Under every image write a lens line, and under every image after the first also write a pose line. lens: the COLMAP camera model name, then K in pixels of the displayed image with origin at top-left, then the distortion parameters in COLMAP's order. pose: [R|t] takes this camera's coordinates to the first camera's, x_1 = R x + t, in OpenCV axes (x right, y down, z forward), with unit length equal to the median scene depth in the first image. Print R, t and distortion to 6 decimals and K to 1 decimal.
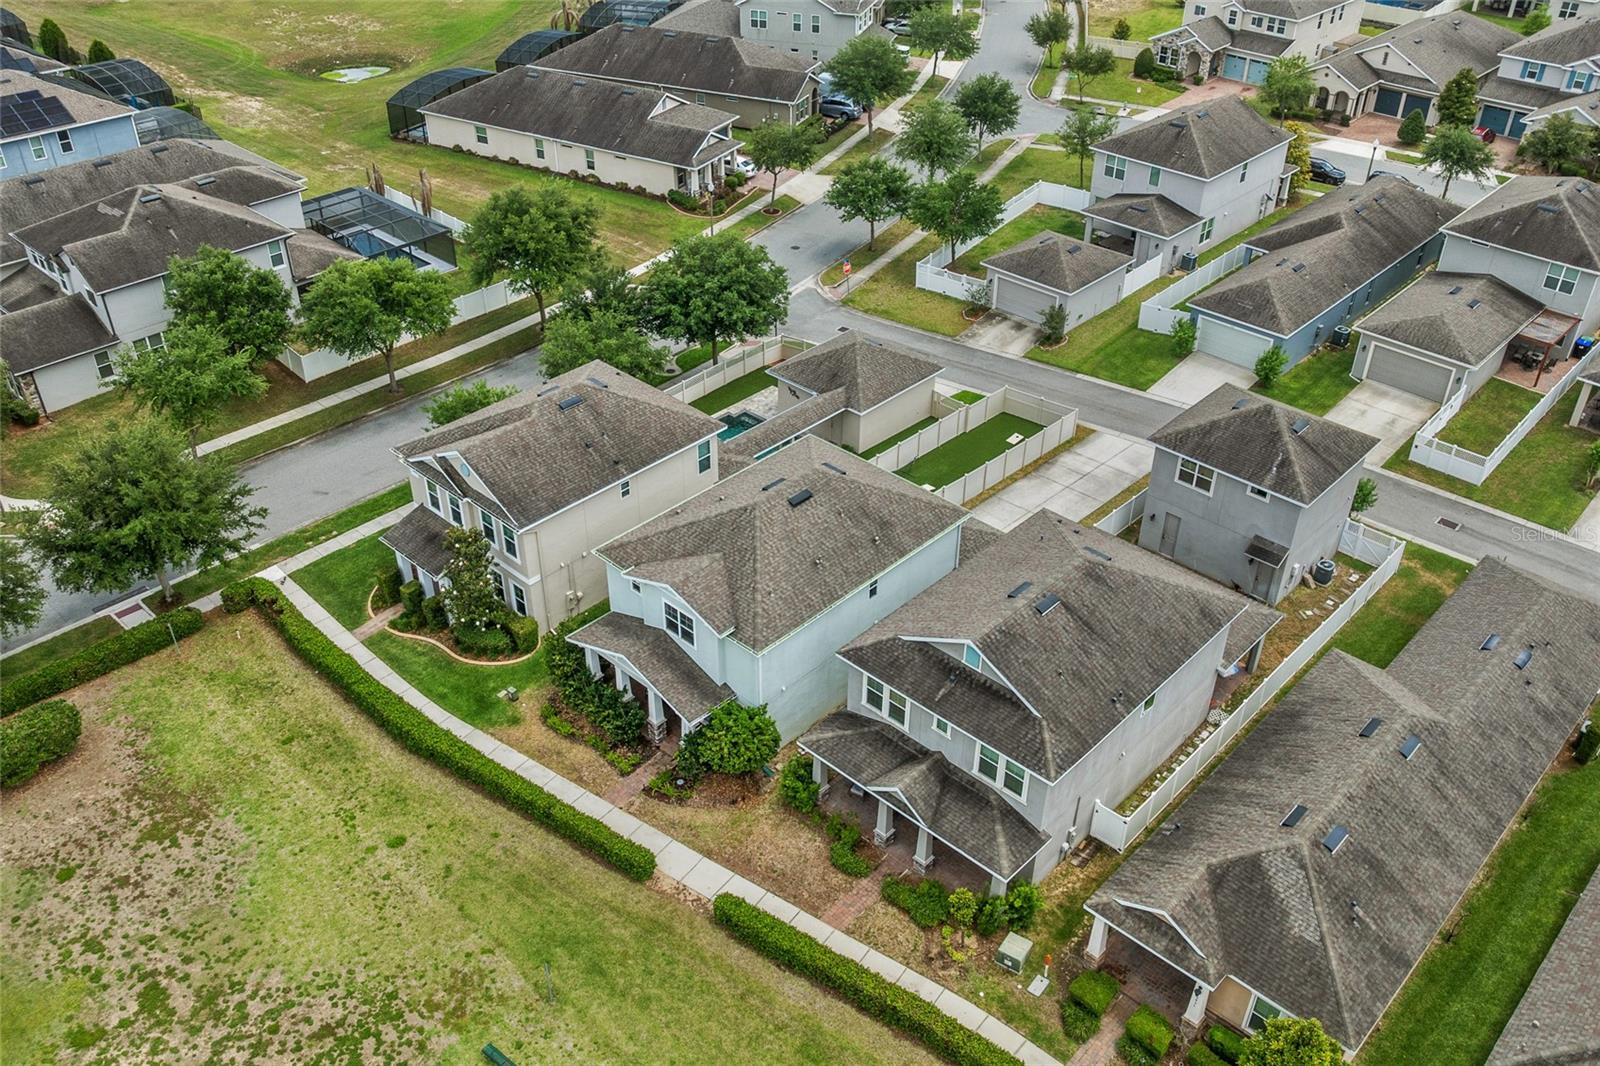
lens RADIAL K [[1333.4, 0, 800.0], [0, 1333.4, 533.0], [0, 0, 1]] dist [-0.023687, 0.015221]
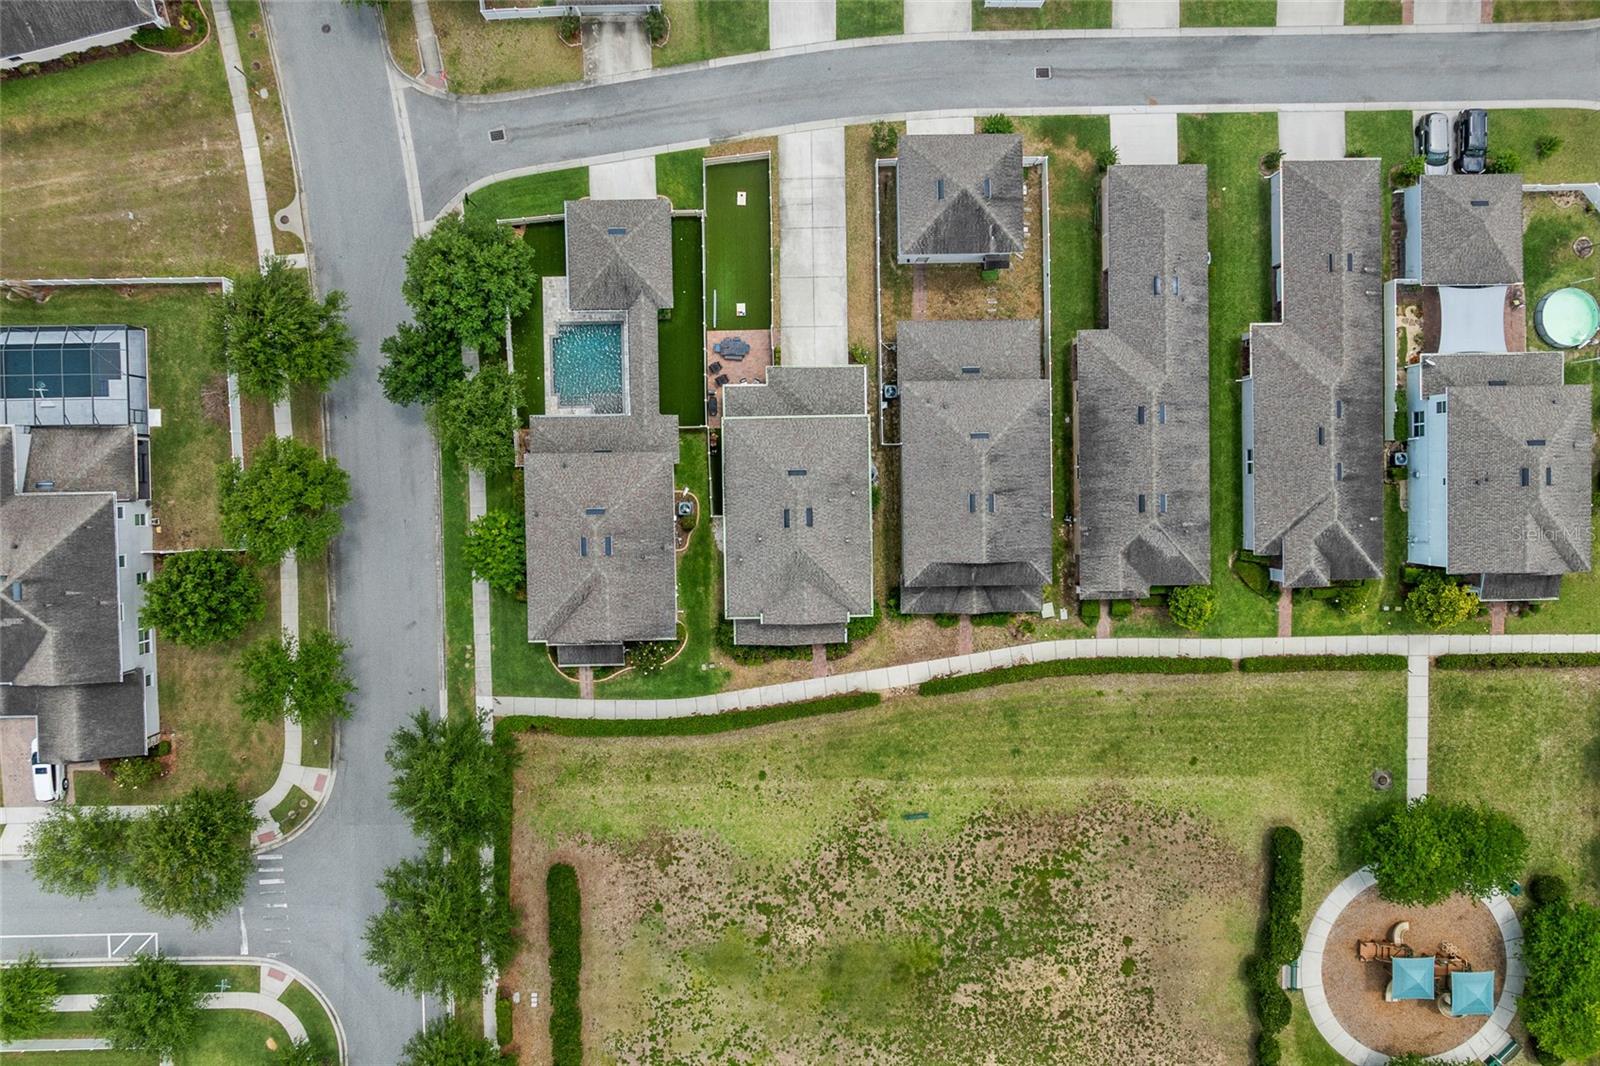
lens RADIAL K [[1356.4, 0, 800.0], [0, 1356.4, 533.0], [0, 0, 1]] dist [0.002349, -0.057710]
pose [[0.715789, -0.698075, -0.018360, 0.008626], [0.390542, 0.378380, 0.839229, -1.457234], [-0.578898, -0.607881, 0.543468, 0.136062]]
